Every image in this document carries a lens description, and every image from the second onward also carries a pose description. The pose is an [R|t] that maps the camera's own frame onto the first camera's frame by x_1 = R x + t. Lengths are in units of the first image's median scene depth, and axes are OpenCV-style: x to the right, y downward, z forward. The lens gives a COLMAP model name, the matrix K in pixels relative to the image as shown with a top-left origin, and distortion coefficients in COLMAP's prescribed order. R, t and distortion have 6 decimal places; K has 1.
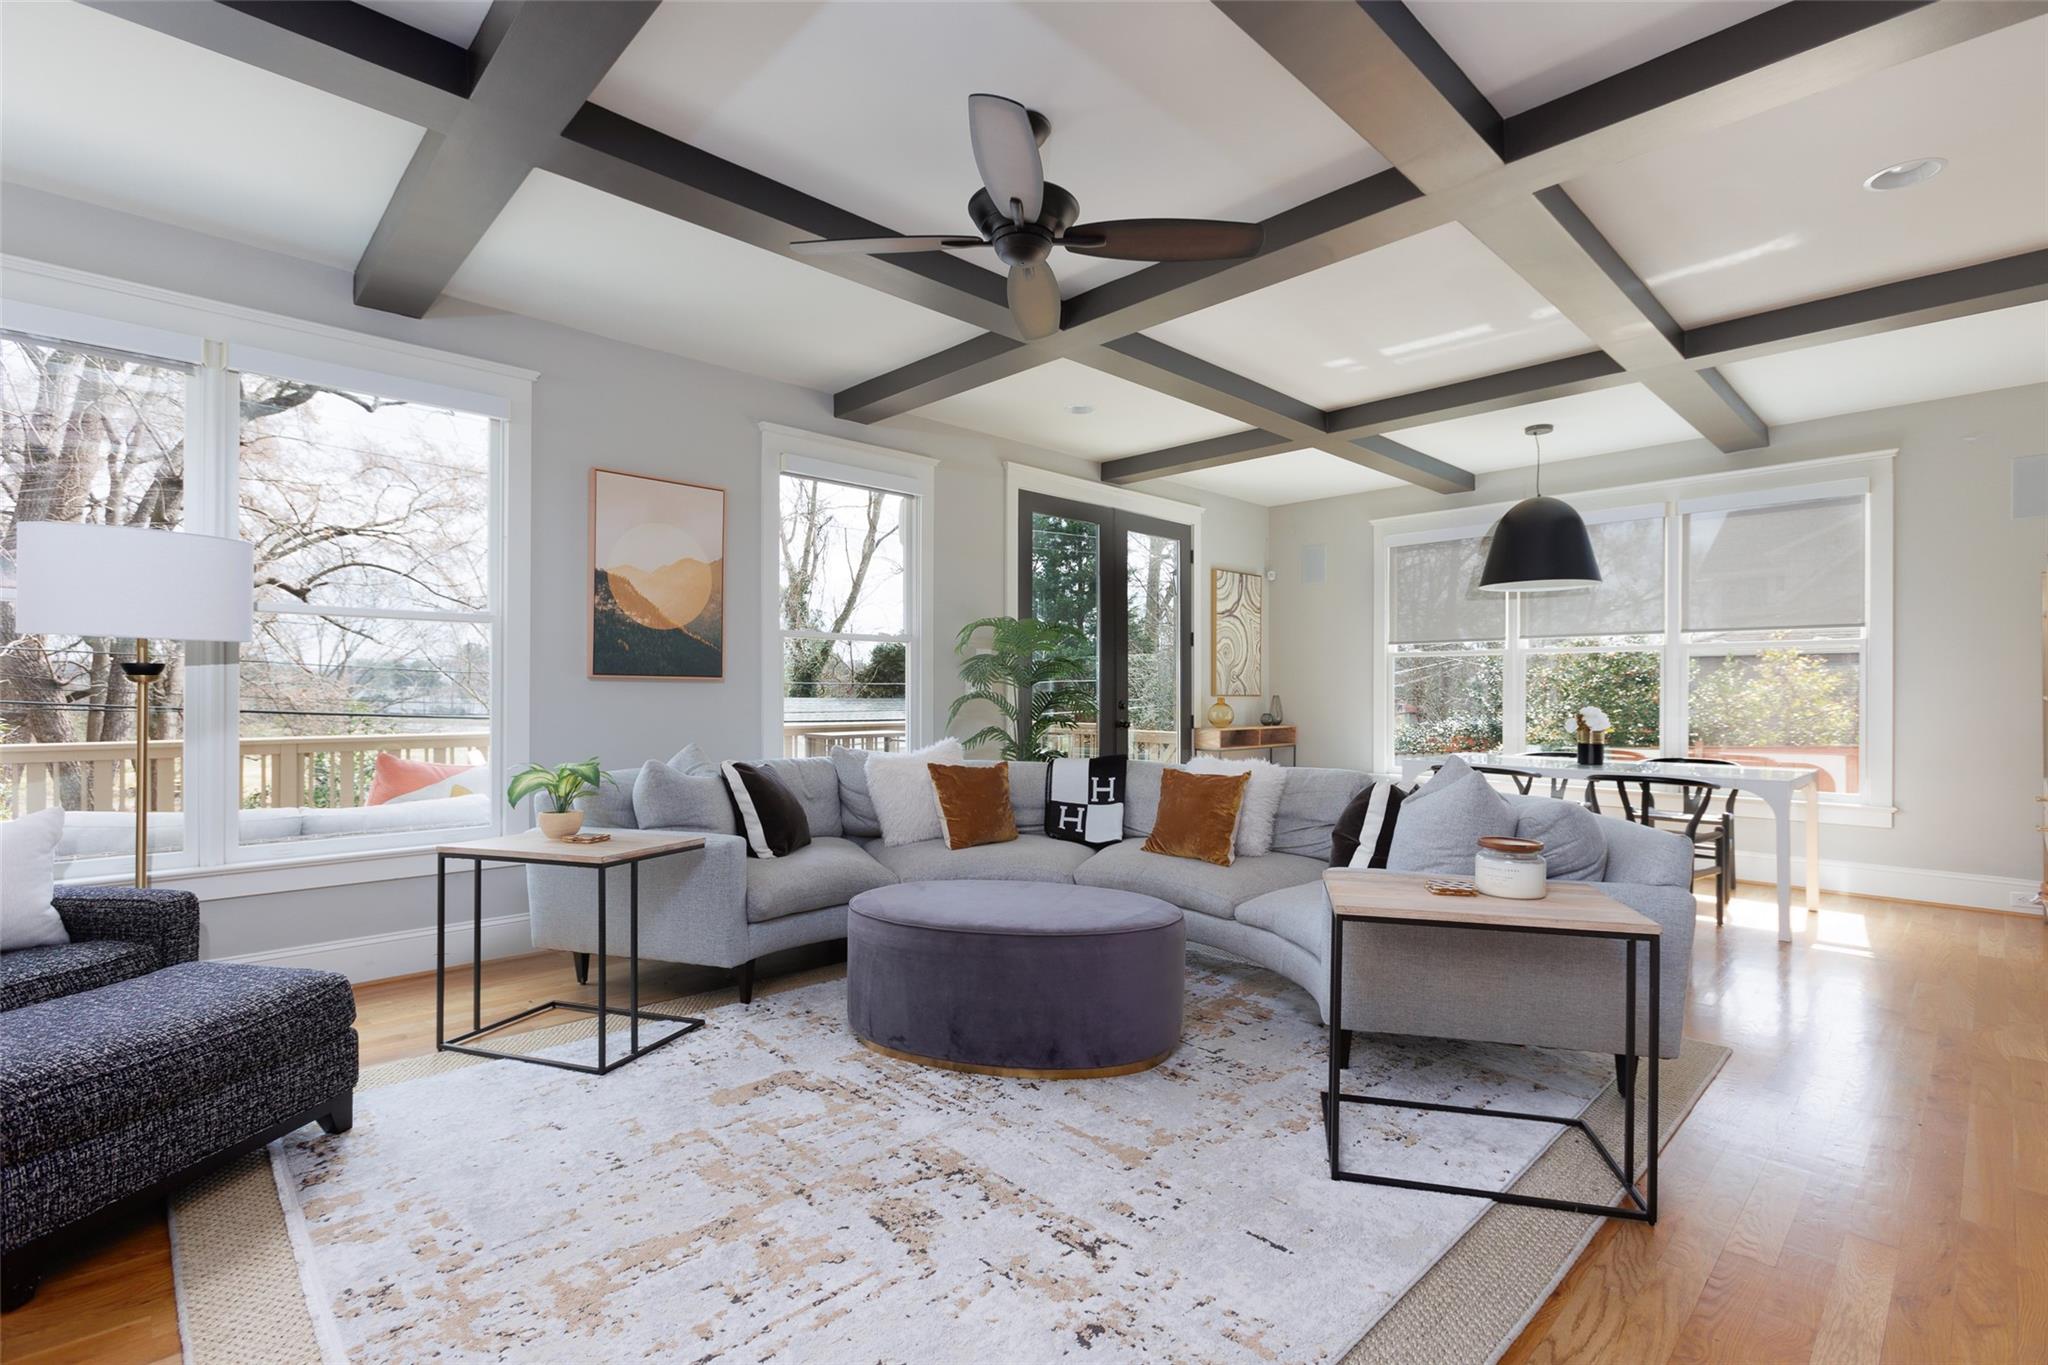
lens RADIAL K [[935.4, 0, 1023.7], [0, 935.4, 686.8], [0, 0, 1]] dist [-0.004726, 0.000348]
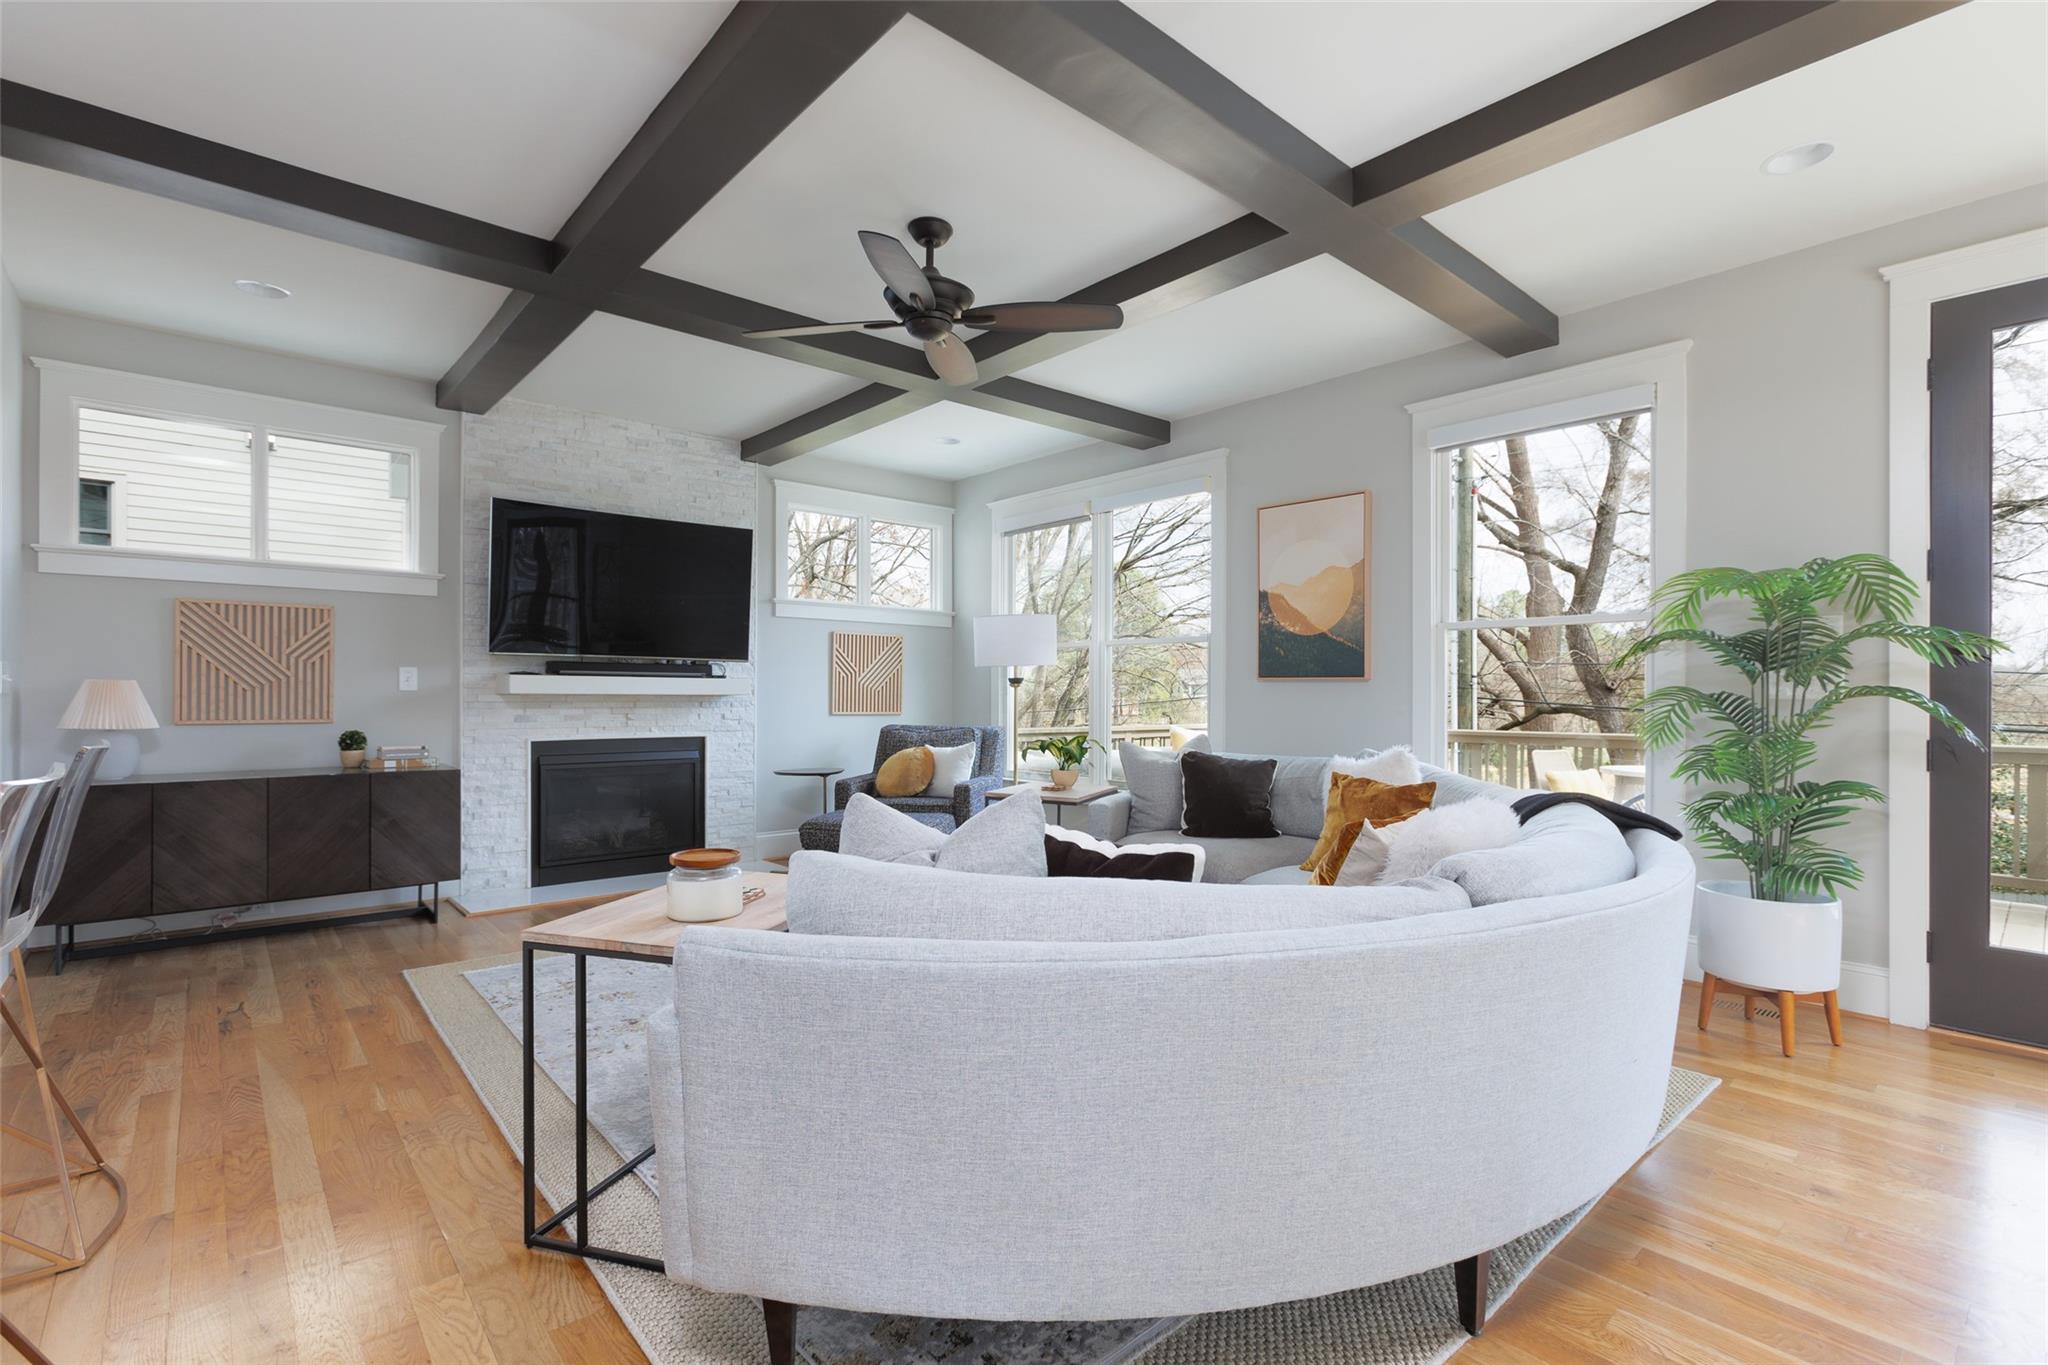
lens RADIAL K [[935.4, 0, 1023.8], [0, 935.4, 687.5], [0, 0, 1]] dist [-0.004726, 0.000348]
pose [[-0.046602, -0.004497, -0.998903, 0.728732], [0.000118, 0.999990, -0.004507, 0.005578], [0.998914, -0.000328, -0.046601, 0.707925]]
